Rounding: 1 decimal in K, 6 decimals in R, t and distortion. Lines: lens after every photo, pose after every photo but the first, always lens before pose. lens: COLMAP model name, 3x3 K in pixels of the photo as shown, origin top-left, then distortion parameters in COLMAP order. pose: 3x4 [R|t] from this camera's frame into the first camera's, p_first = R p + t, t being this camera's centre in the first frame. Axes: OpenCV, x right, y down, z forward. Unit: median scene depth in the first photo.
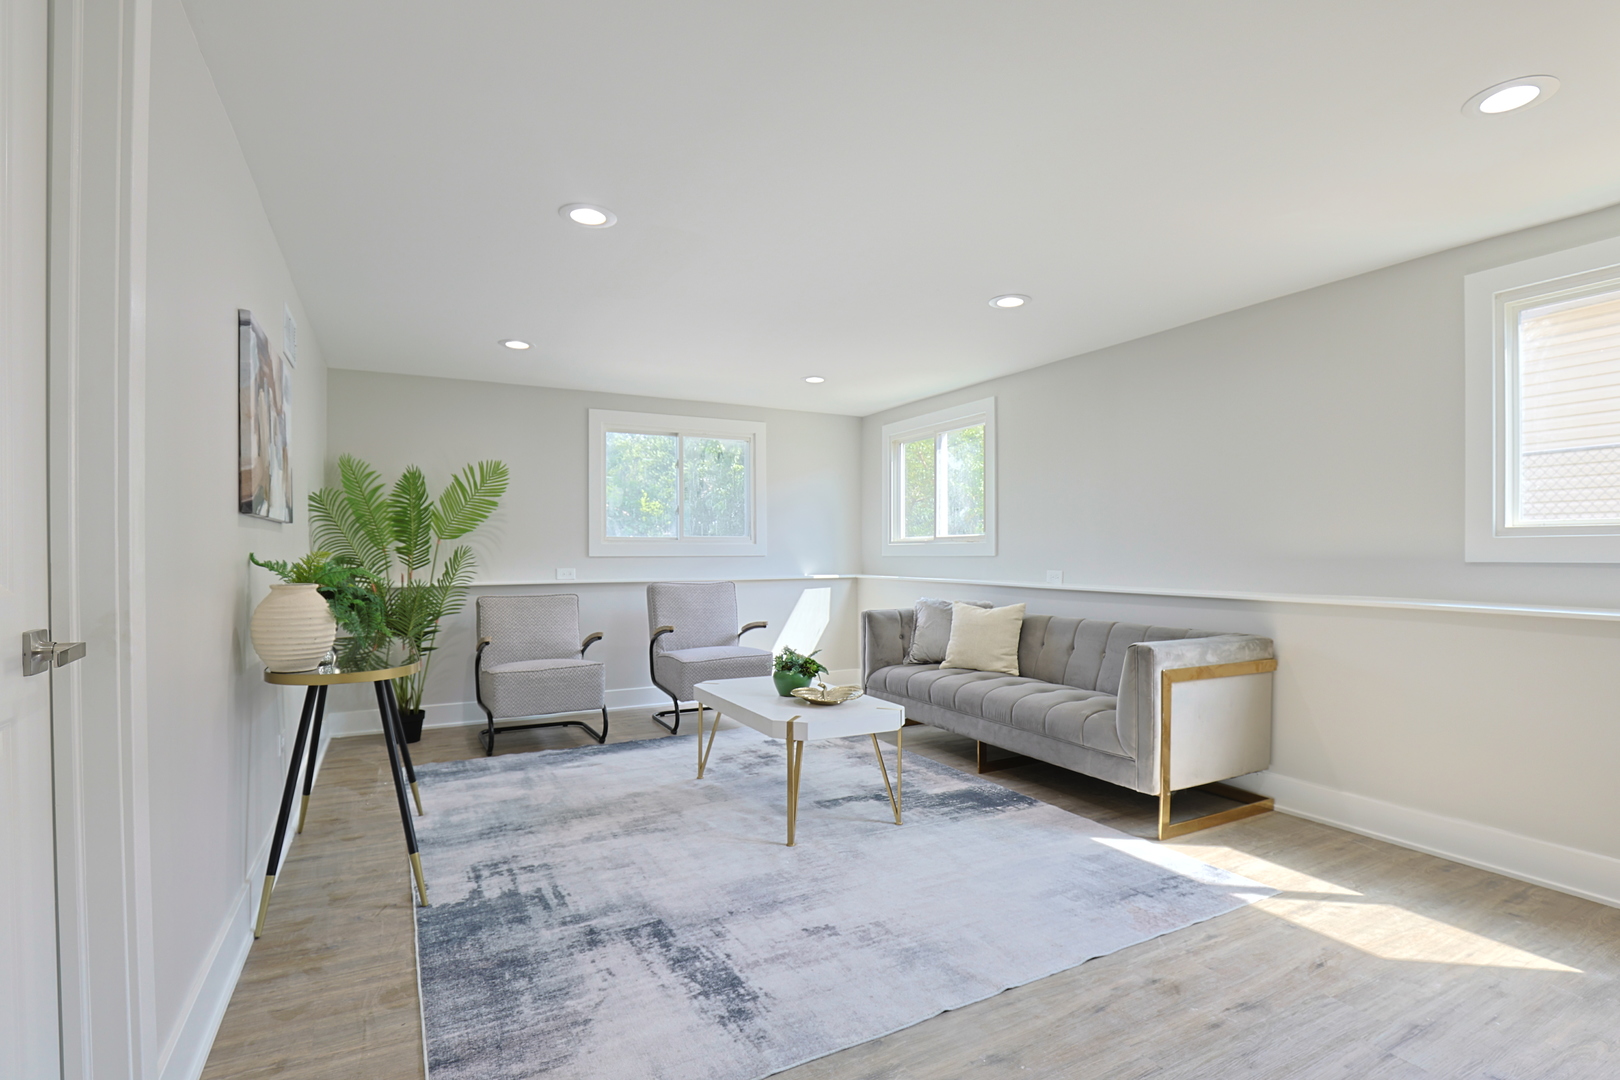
lens RADIAL K [[782.3, 0, 833.5], [0, 782.3, 554.6], [0, 0, 1]] dist [-0.033170, 0.005874]
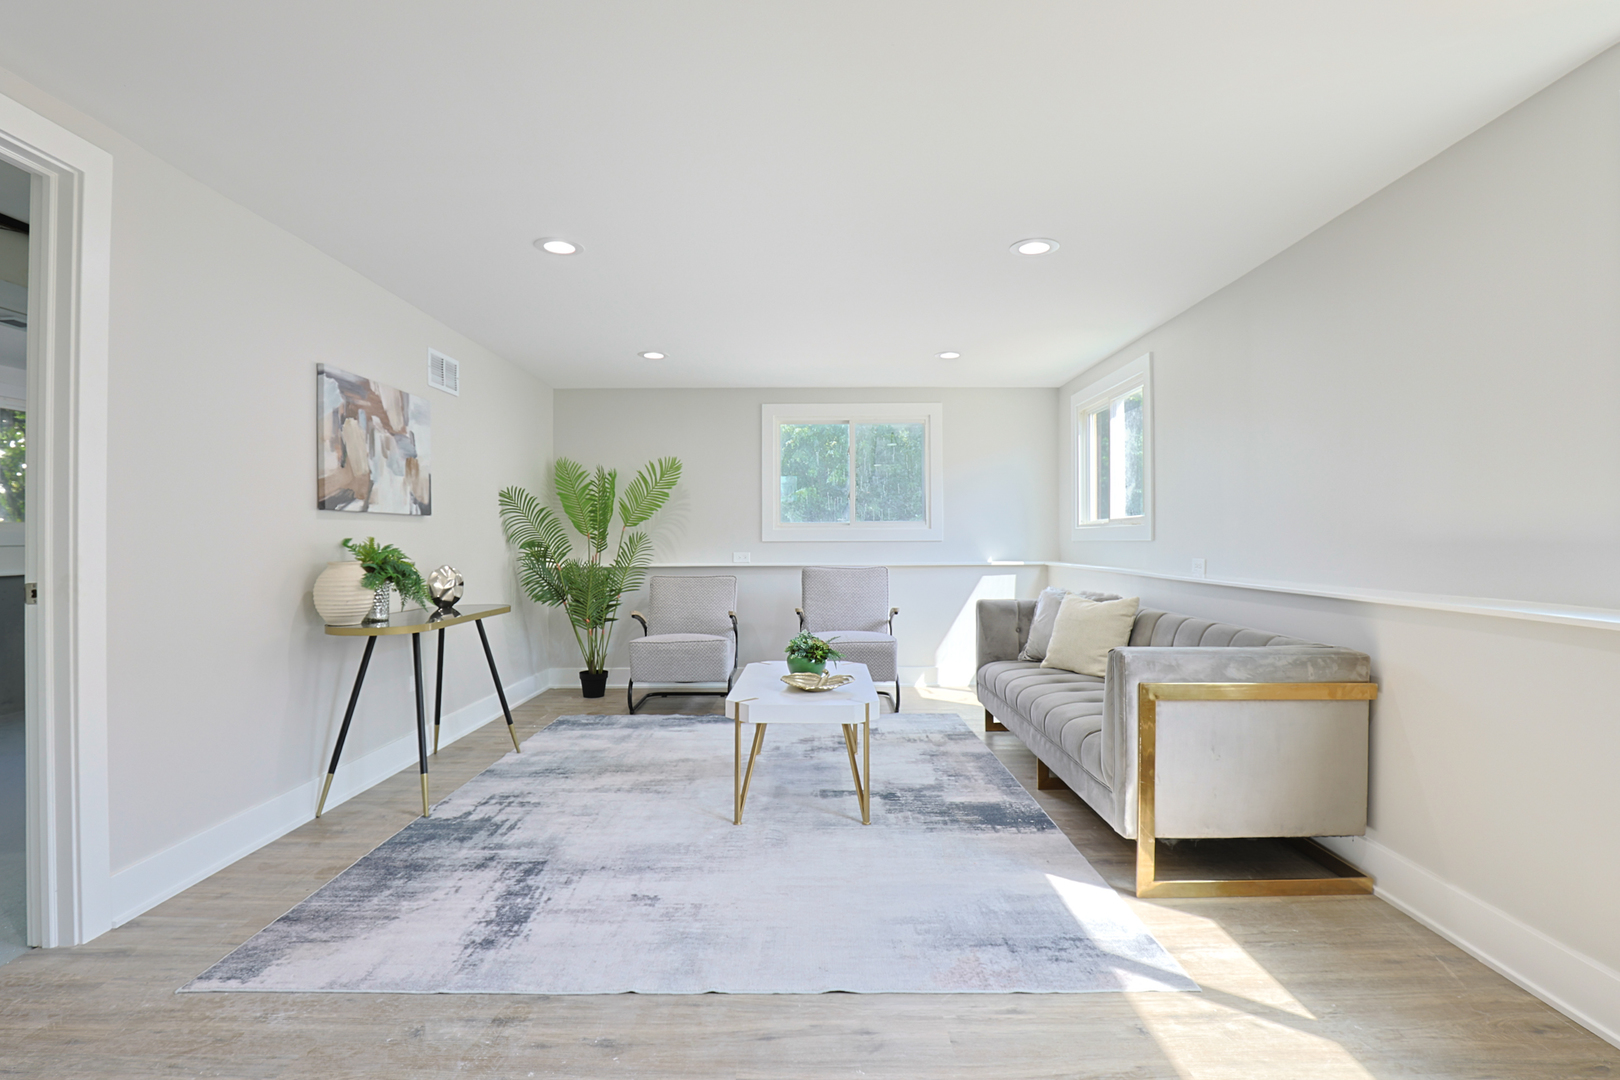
lens RADIAL K [[797.1, 0, 809.6], [0, 797.1, 530.9], [0, 0, 1]] dist [-0.035856, 0.007040]
pose [[0.879775, -0.006558, -0.475345, 0.476785], [0.000927, 0.999927, -0.012080, 0.002307], [0.475390, 0.010187, 0.879716, 0.116739]]
